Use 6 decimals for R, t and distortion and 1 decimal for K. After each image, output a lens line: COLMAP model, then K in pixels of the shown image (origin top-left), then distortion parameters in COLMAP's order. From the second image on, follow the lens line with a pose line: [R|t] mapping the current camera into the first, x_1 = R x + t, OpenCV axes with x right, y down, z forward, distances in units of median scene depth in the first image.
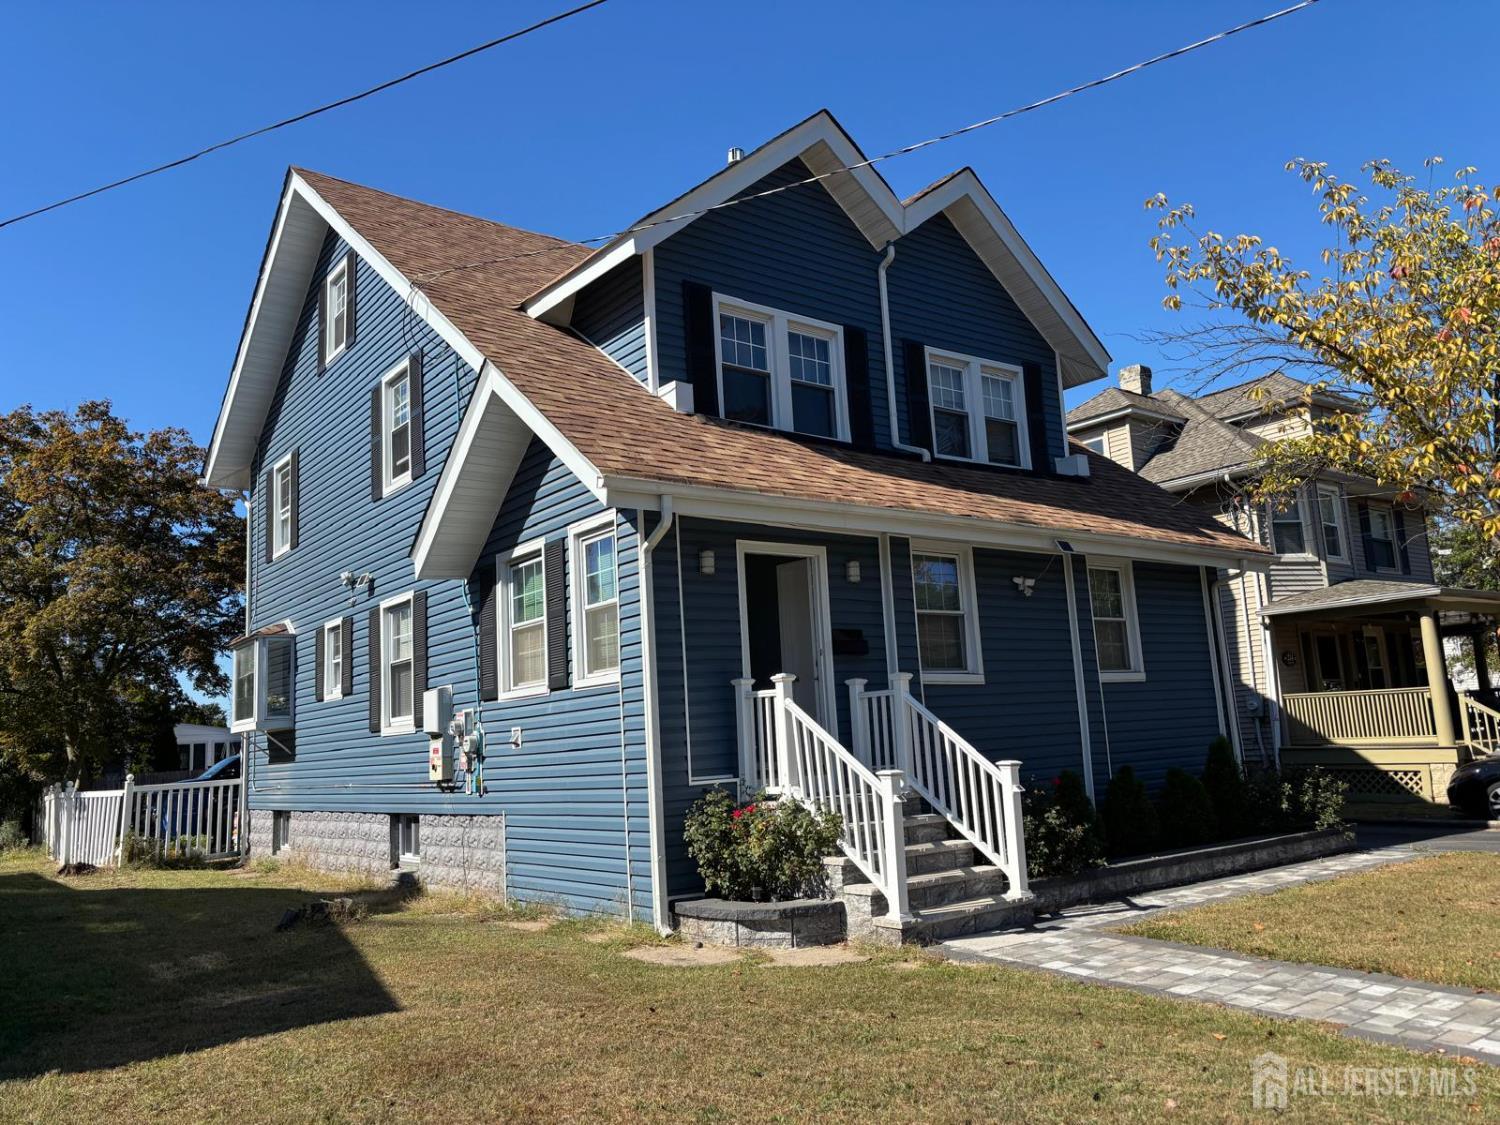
lens RADIAL K [[1157.6, 0, 754.8], [0, 1157.6, 562.1], [0, 0, 1]] dist [0.033396, -0.031937]
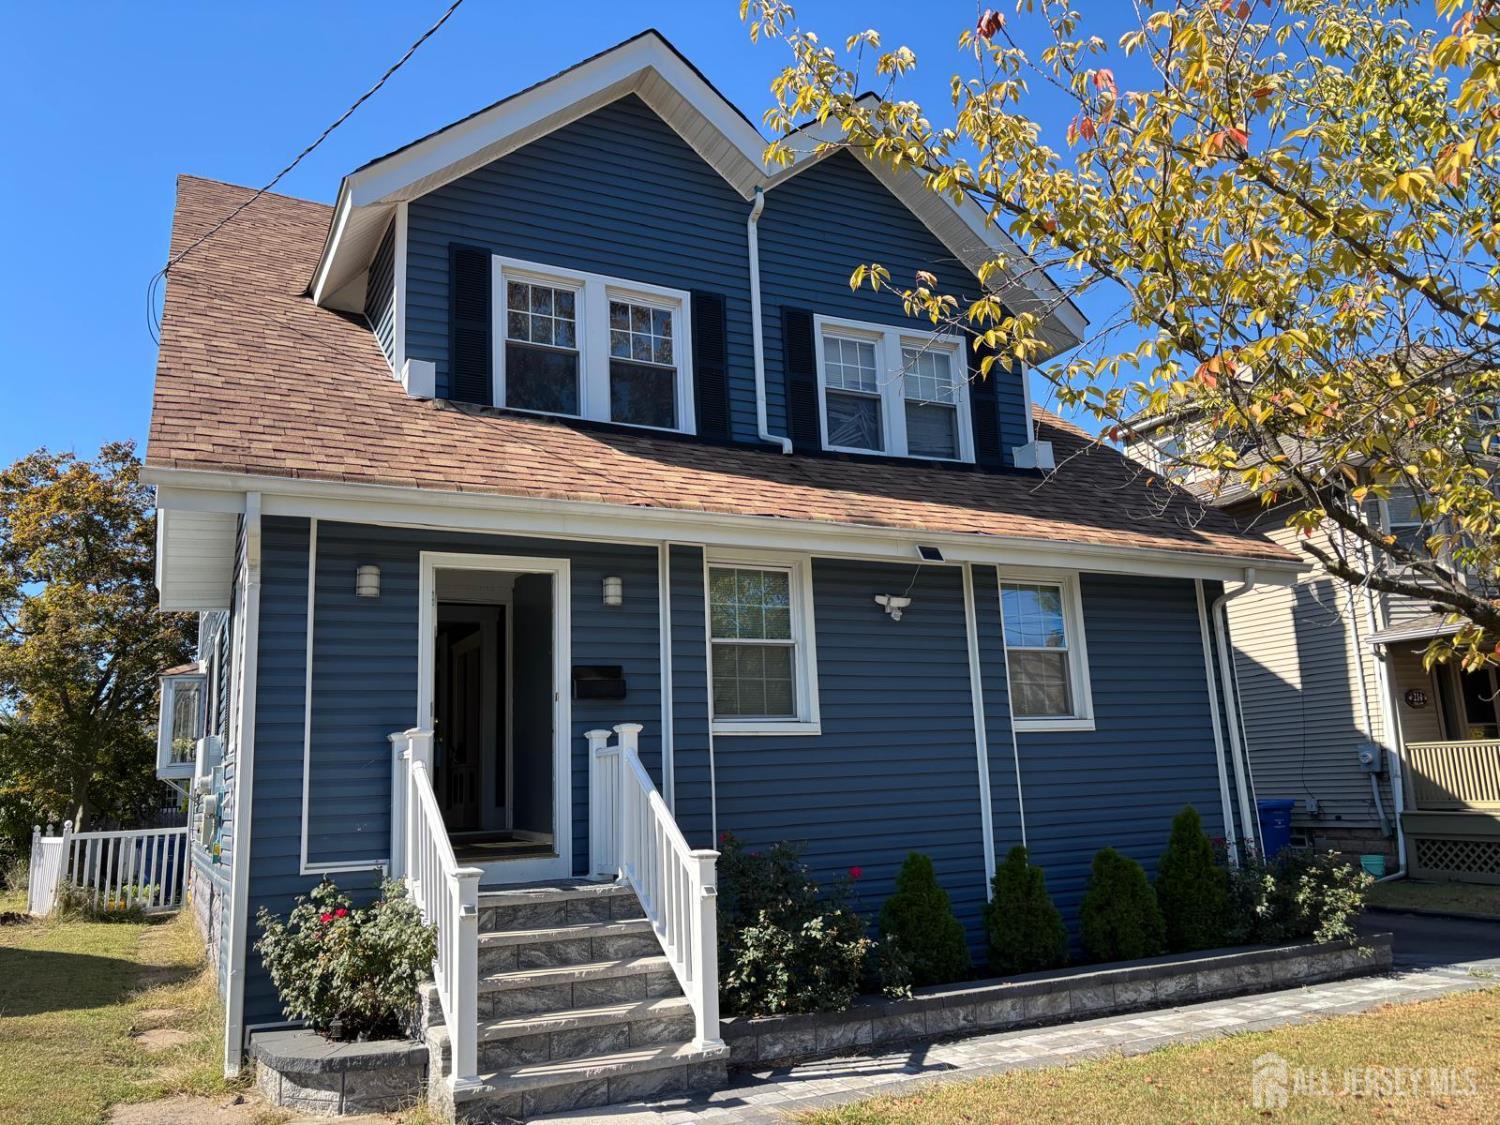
lens RADIAL K [[1157.6, 0, 736.0], [0, 1157.6, 569.2], [0, 0, 1]] dist [0.033396, -0.031937]
pose [[0.980488, -0.023261, -0.195198, 0.275816], [0.018410, 0.999476, -0.026632, 0.013829], [0.195715, 0.022518, 0.980402, 0.223082]]
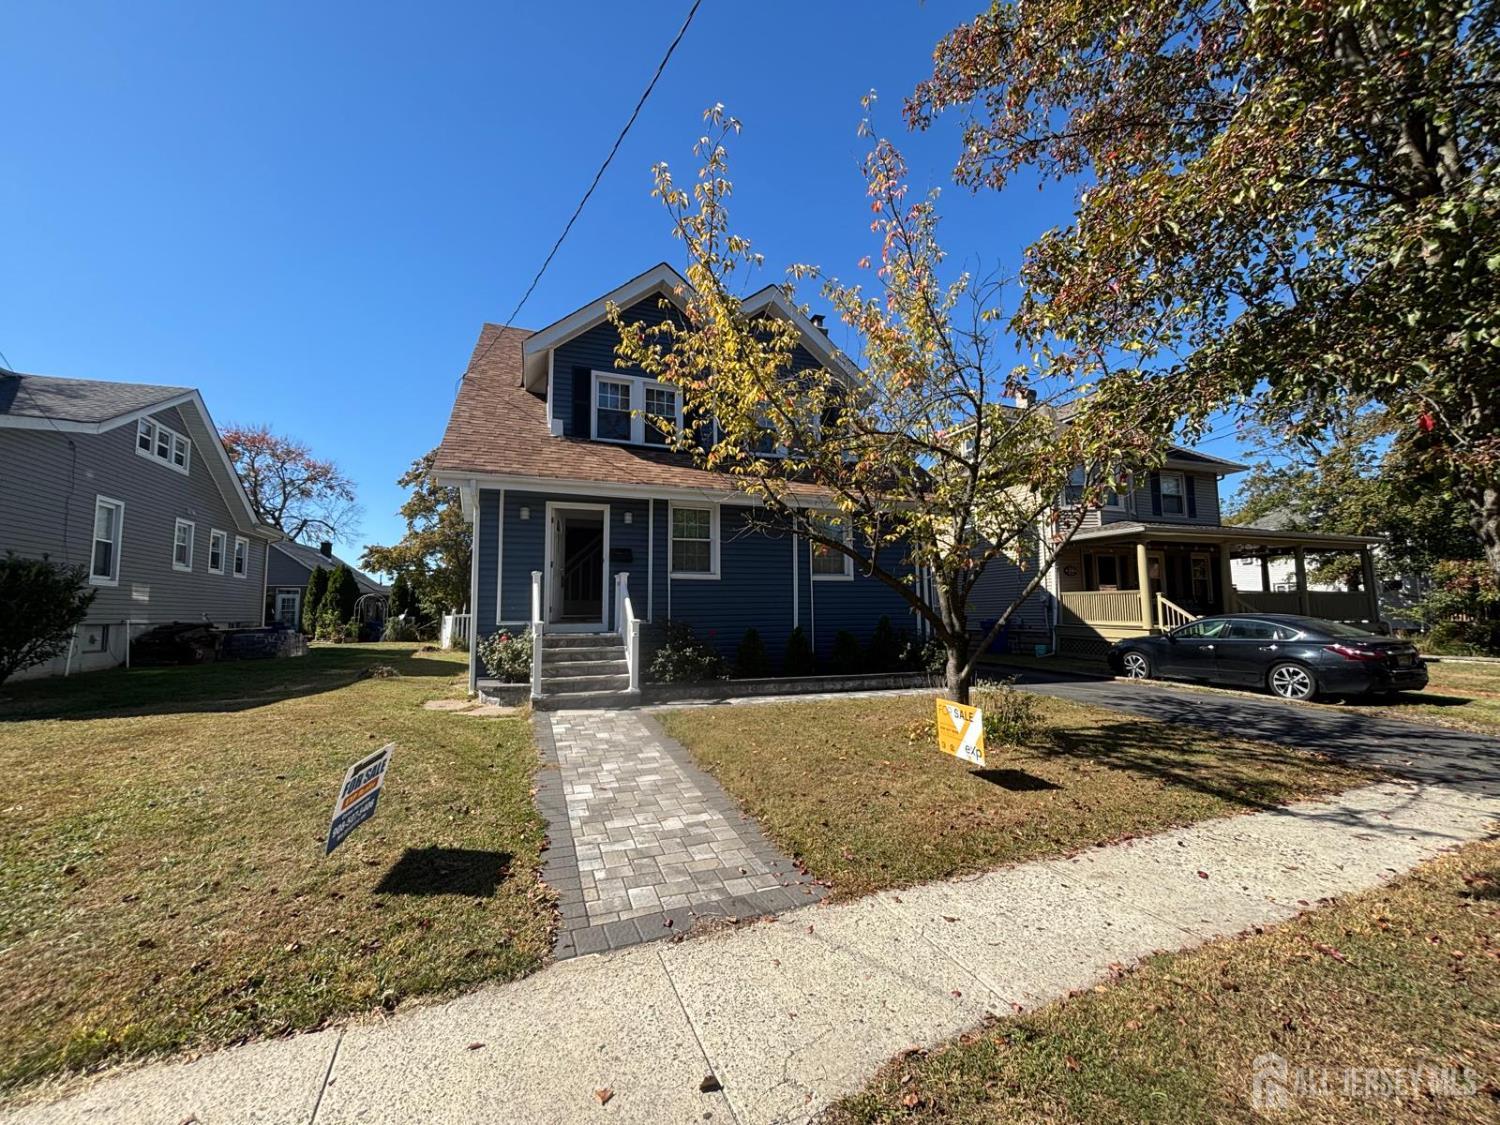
lens RADIAL K [[610.3, 0, 752.0], [0, 610.3, 571.6], [0, 0, 1]] dist [0.002257, -0.002862]
pose [[0.951558, 0.021097, -0.306746, 0.504122], [0.007491, 0.995757, 0.091722, 0.004737], [0.307379, -0.089576, 0.947362, 0.102185]]
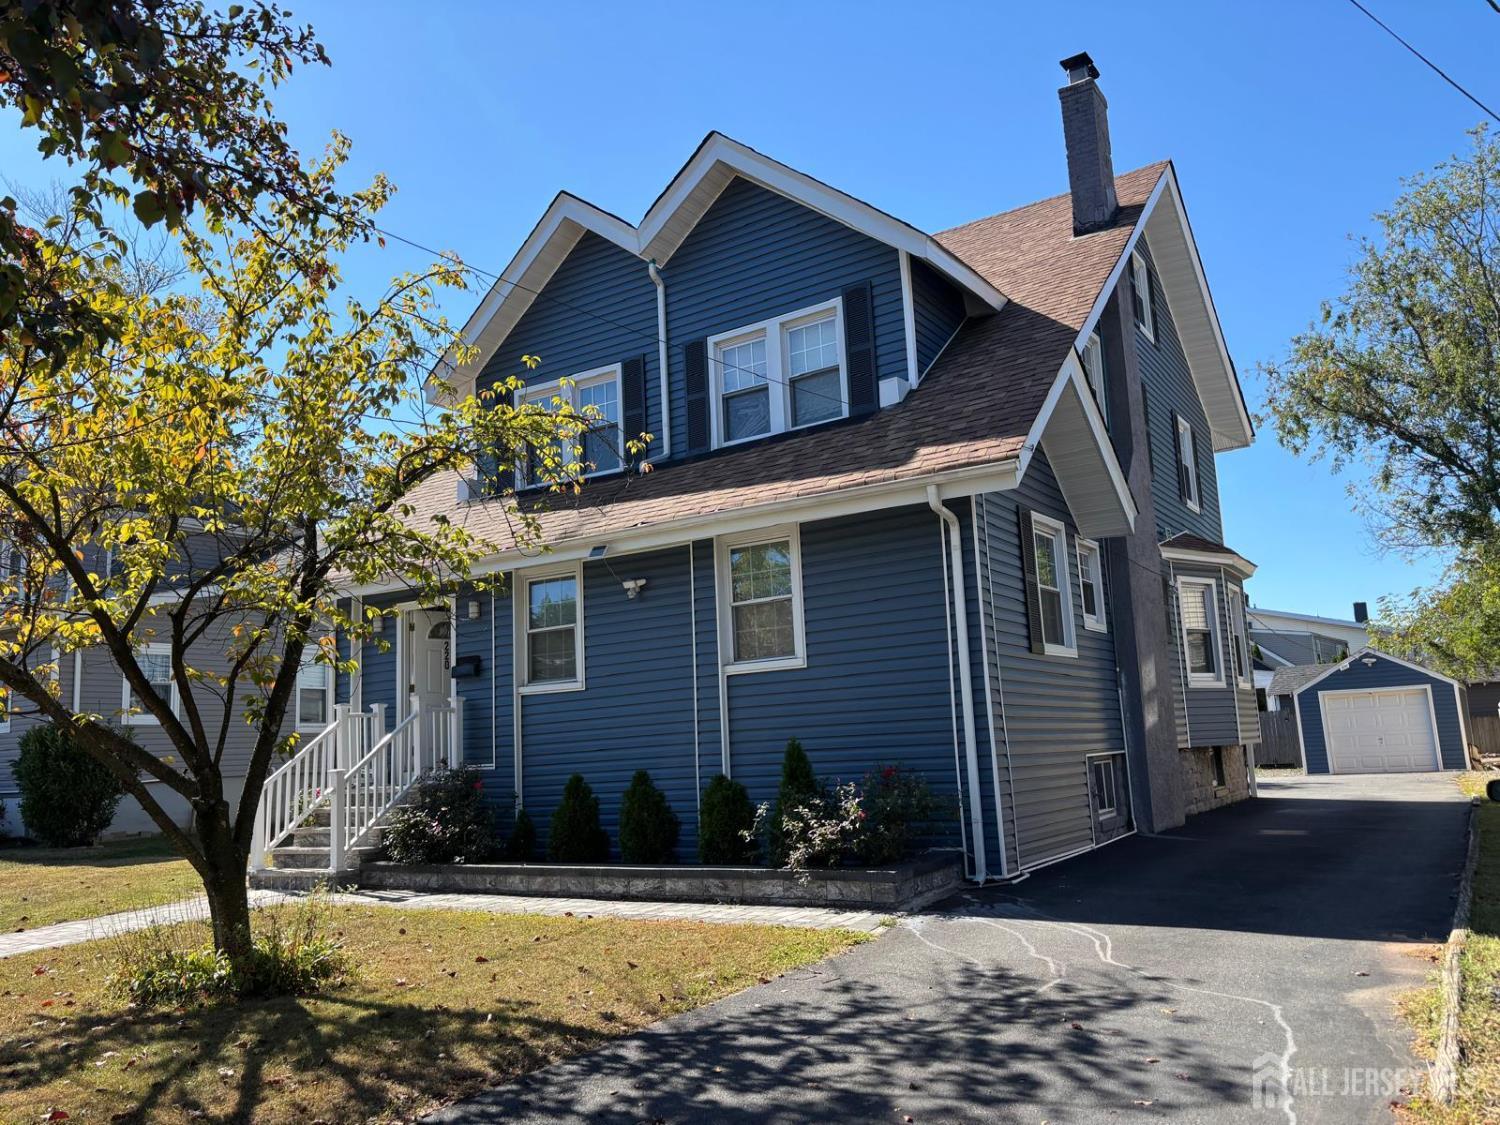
lens RADIAL K [[1157.6, 0, 750.4], [0, 1157.6, 551.3], [0, 0, 1]] dist [0.033396, -0.031937]
pose [[0.331276, -0.117320, -0.936212, 1.197173], [0.187562, 0.980625, -0.056517, 0.063982], [0.924704, -0.156875, 0.346862, 0.737400]]
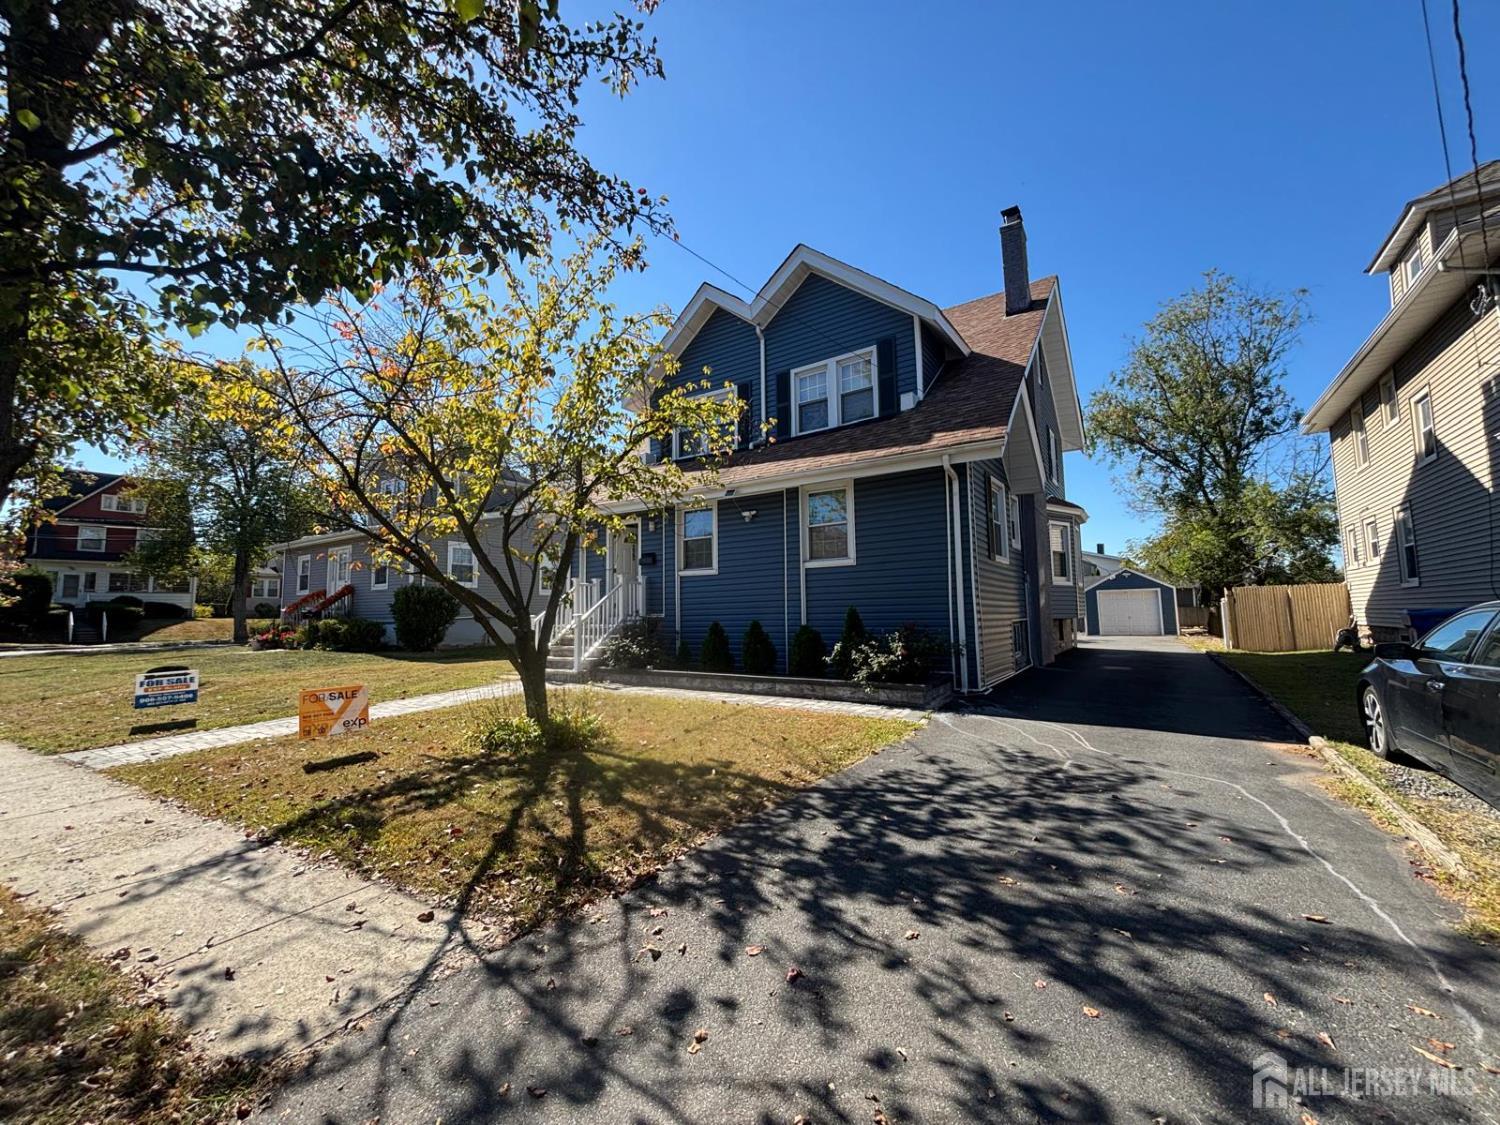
lens RADIAL K [[610.3, 0, 743.6], [0, 610.3, 552.4], [0, 0, 1]] dist [0.002257, -0.002862]
pose [[0.307730, -0.041342, -0.950575, 1.076029], [0.158132, 0.987384, 0.008249, 0.064590], [0.938241, -0.152855, 0.310385, 0.691194]]
